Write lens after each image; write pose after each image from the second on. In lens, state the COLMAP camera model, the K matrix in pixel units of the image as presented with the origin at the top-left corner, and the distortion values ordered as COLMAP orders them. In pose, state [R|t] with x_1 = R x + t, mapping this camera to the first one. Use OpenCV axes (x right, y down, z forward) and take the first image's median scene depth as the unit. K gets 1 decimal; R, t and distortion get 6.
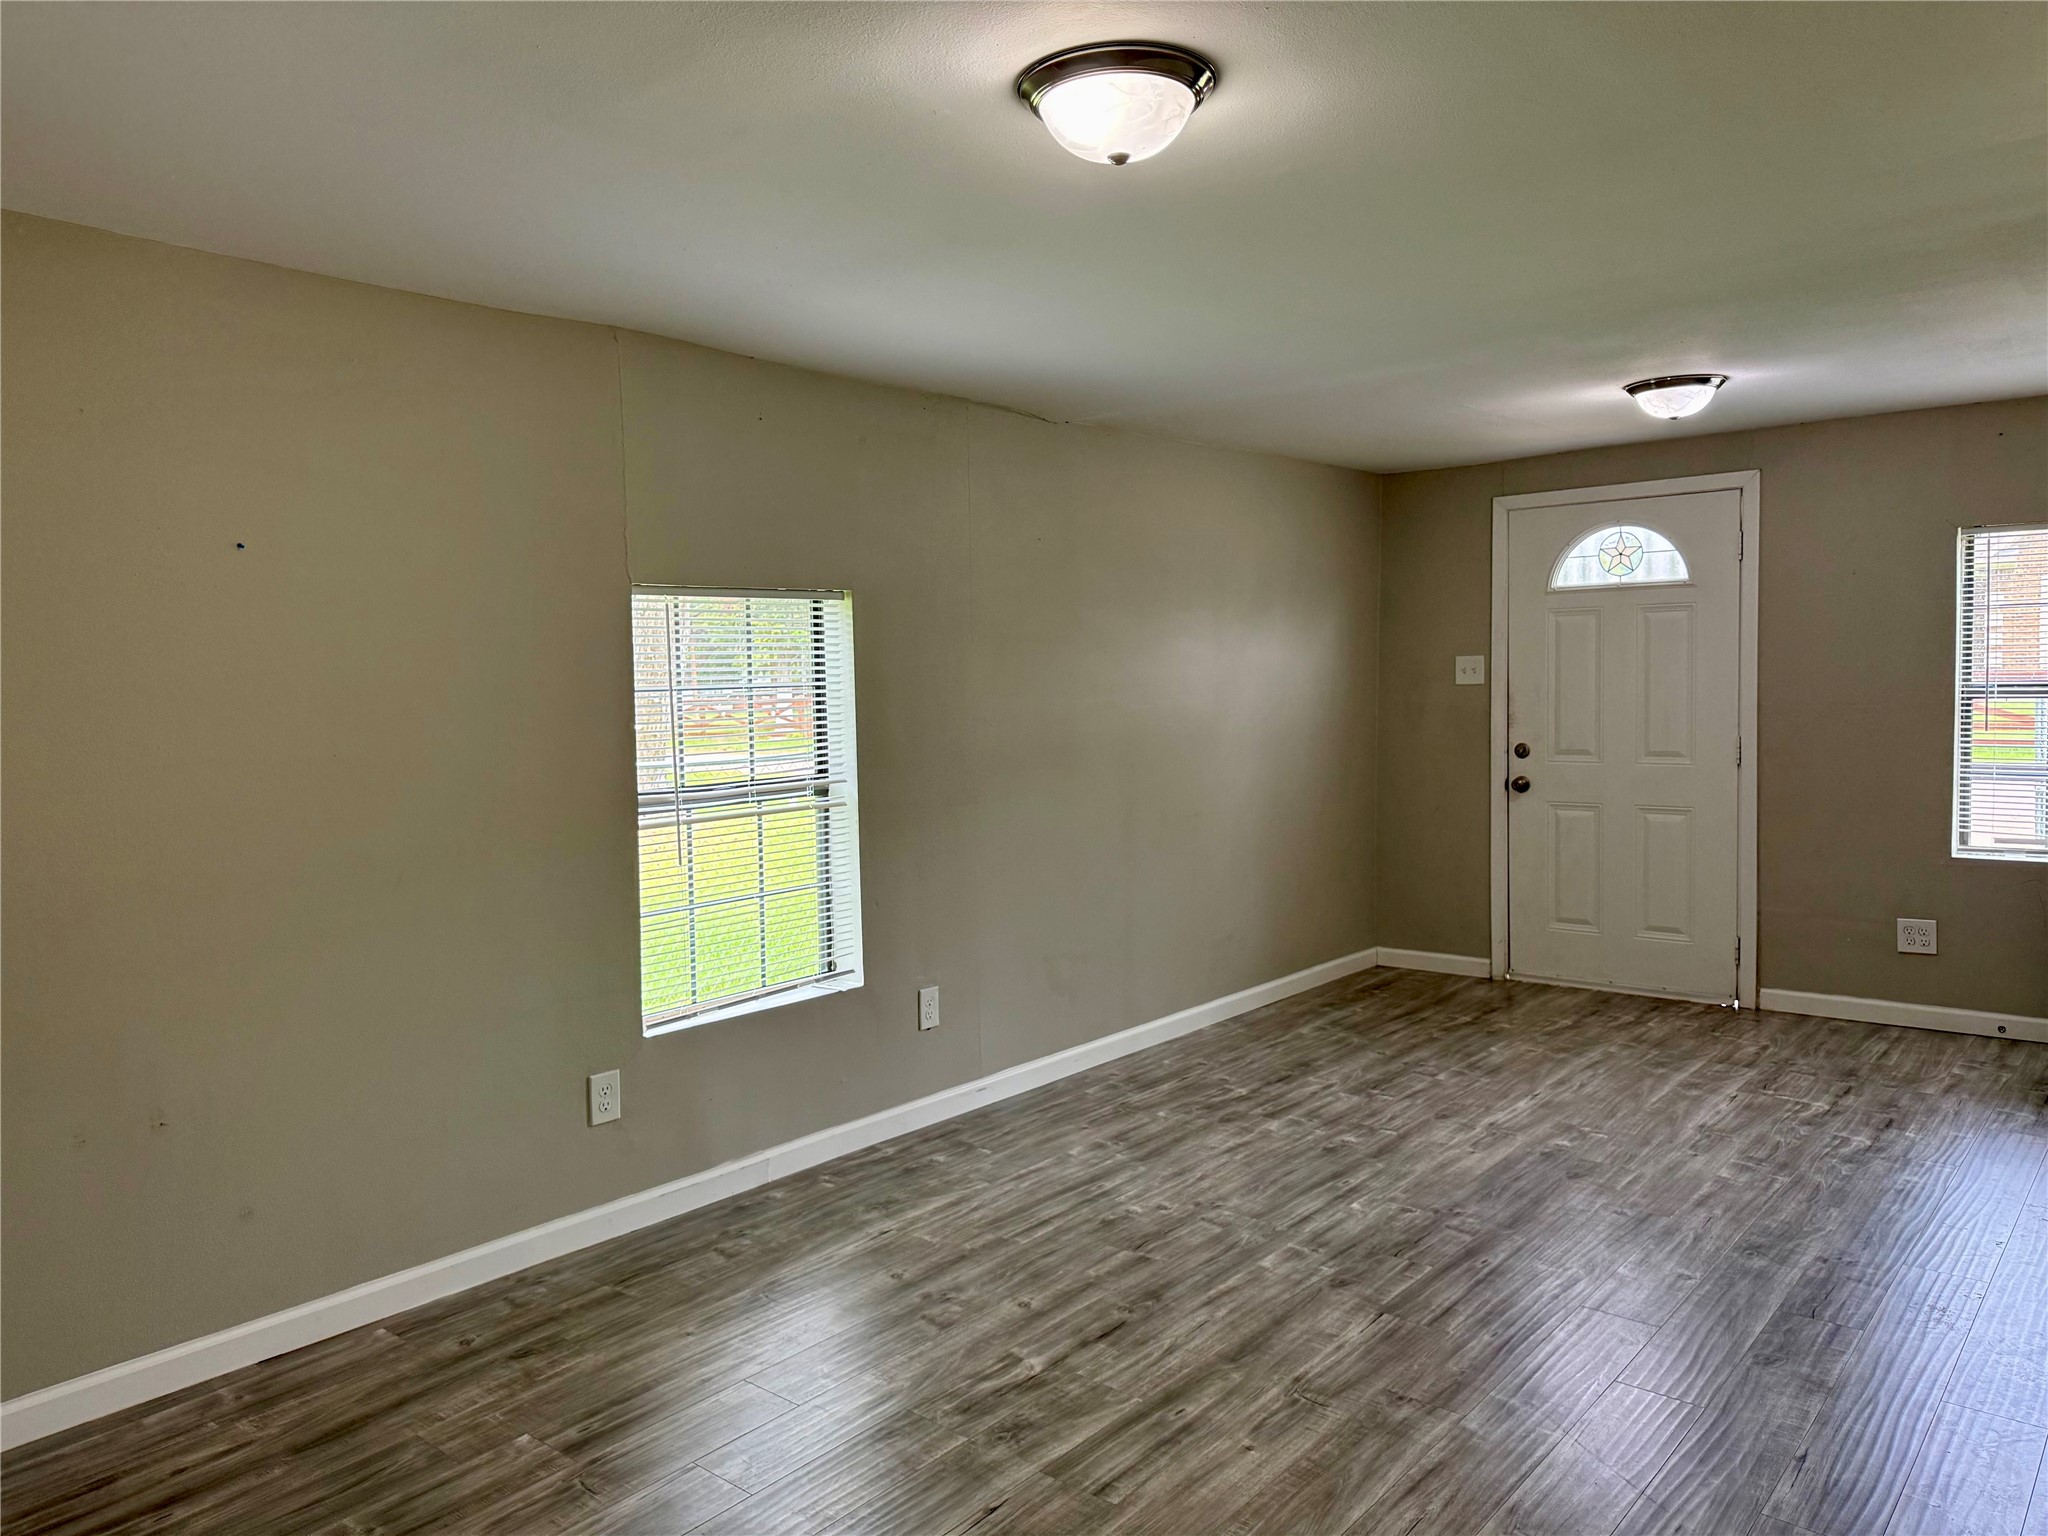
lens RADIAL K [[1424.9, 0, 1007.5], [0, 1424.9, 771.8], [0, 0, 1]] dist [0.021982, -0.043109]
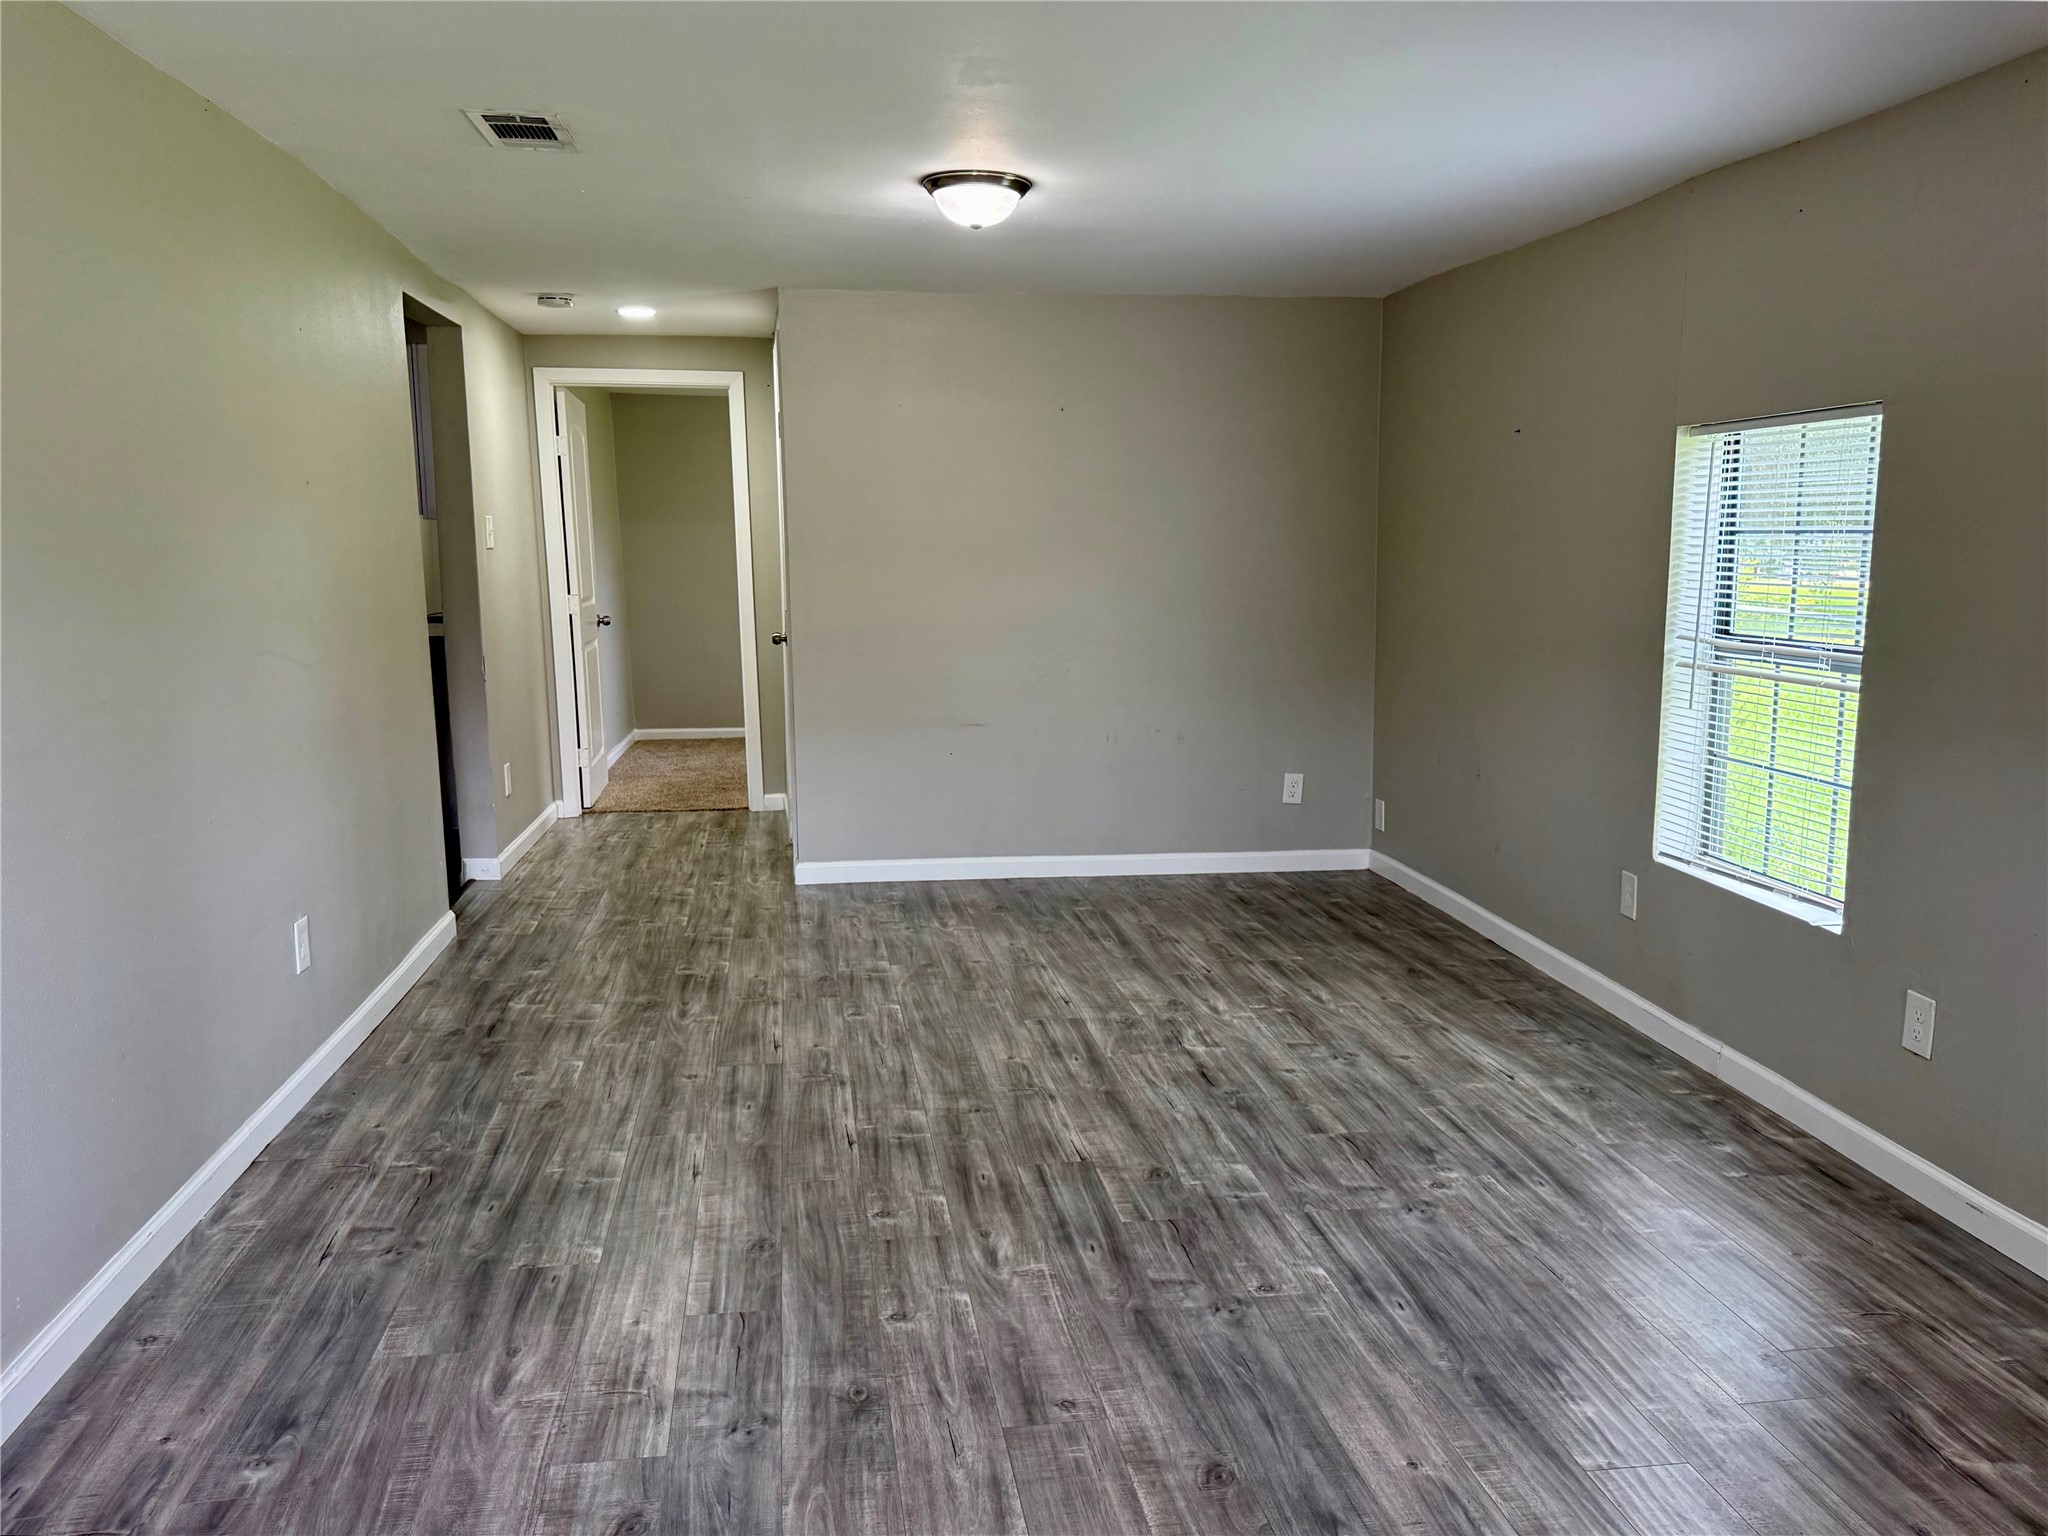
lens RADIAL K [[1424.9, 0, 1020.7], [0, 1424.9, 766.9], [0, 0, 1]] dist [0.021982, -0.043109]
pose [[-0.629796, 0.144341, -0.763232, 0.906200], [-0.052718, 0.972375, 0.227395, -0.105801], [0.774970, 0.183448, -0.604788, 1.354194]]
